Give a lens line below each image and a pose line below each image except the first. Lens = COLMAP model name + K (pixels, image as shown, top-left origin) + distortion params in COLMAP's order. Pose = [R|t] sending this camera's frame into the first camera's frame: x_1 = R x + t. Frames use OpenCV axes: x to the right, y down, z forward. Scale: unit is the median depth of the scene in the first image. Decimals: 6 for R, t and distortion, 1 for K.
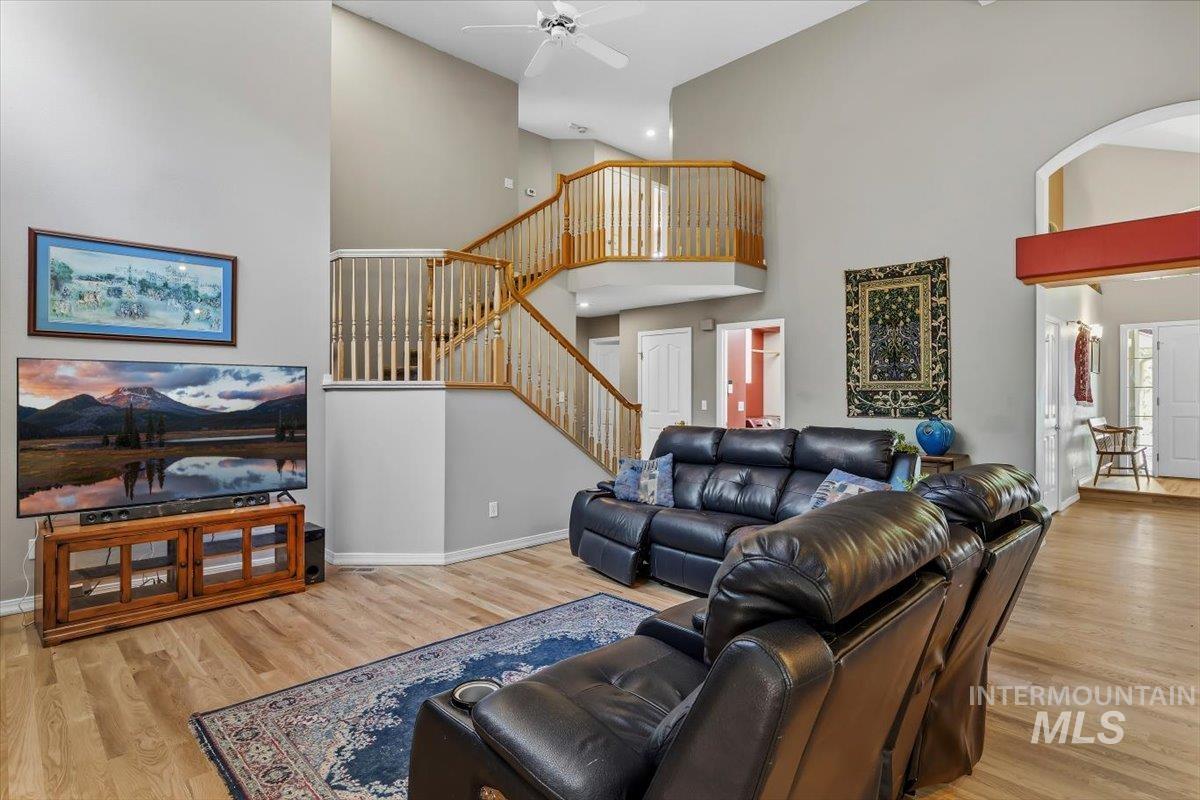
lens RADIAL K [[621.3, 0, 601.6], [0, 621.3, 396.8], [0, 0, 1]] dist [0.012246, 0.000145]
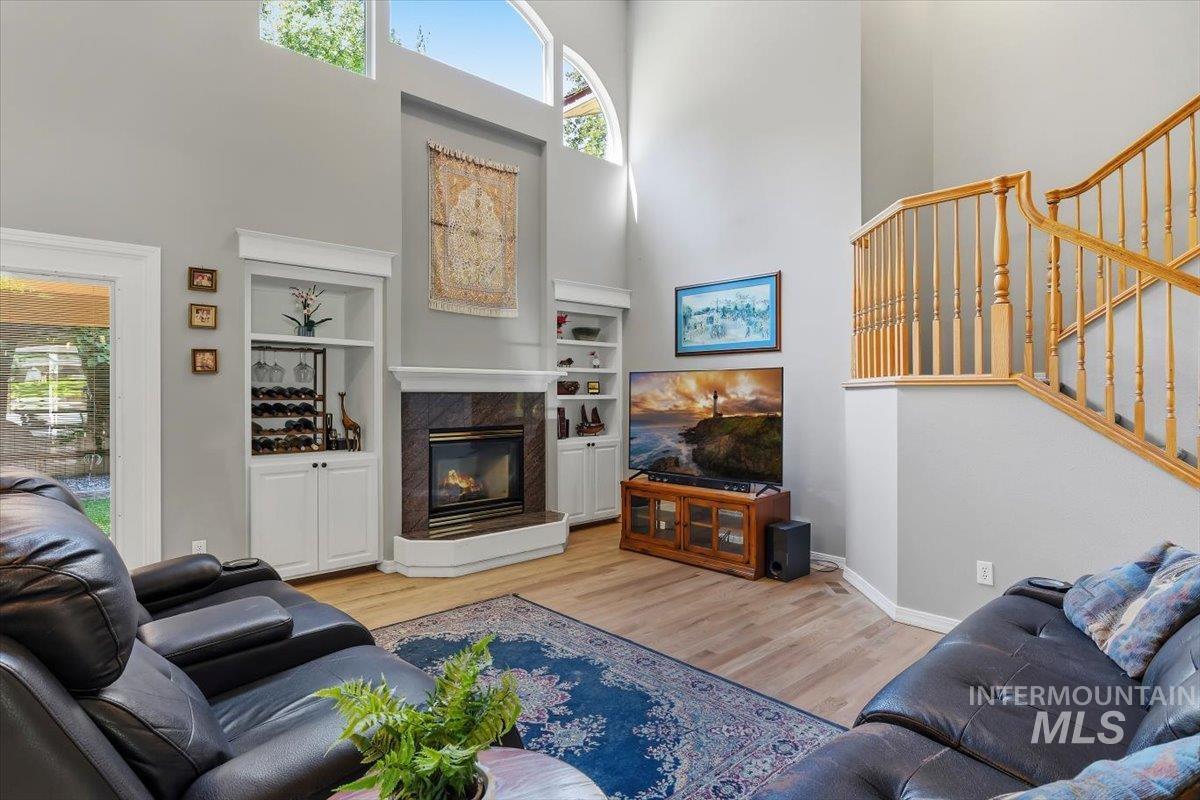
lens RADIAL K [[621.3, 0, 600.1], [0, 621.3, 392.2], [0, 0, 1]] dist [0.012246, 0.000145]
pose [[-0.008253, -0.006450, -0.999945, 0.627999], [-0.000020, 0.999979, -0.006450, 0.000644], [0.999966, -0.000033, -0.008253, 0.815020]]
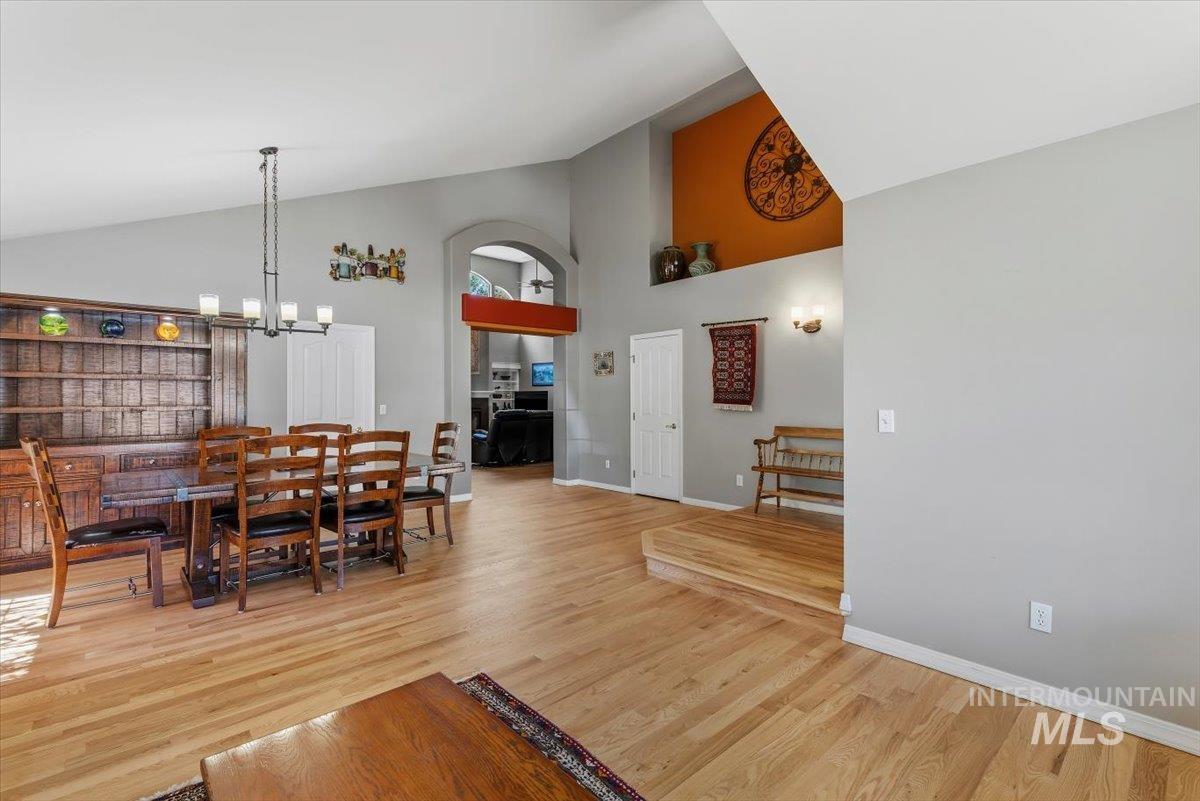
lens RADIAL K [[548.9, 0, 601.8], [0, 548.9, 399.5], [0, 0, 1]] dist [0.000361, -0.000076]
pose [[-0.043339, -0.000147, -0.999060, 3.181263], [-0.003789, 0.999993, 0.000017, 0.001042], [0.999053, 0.003786, -0.043339, 1.685182]]
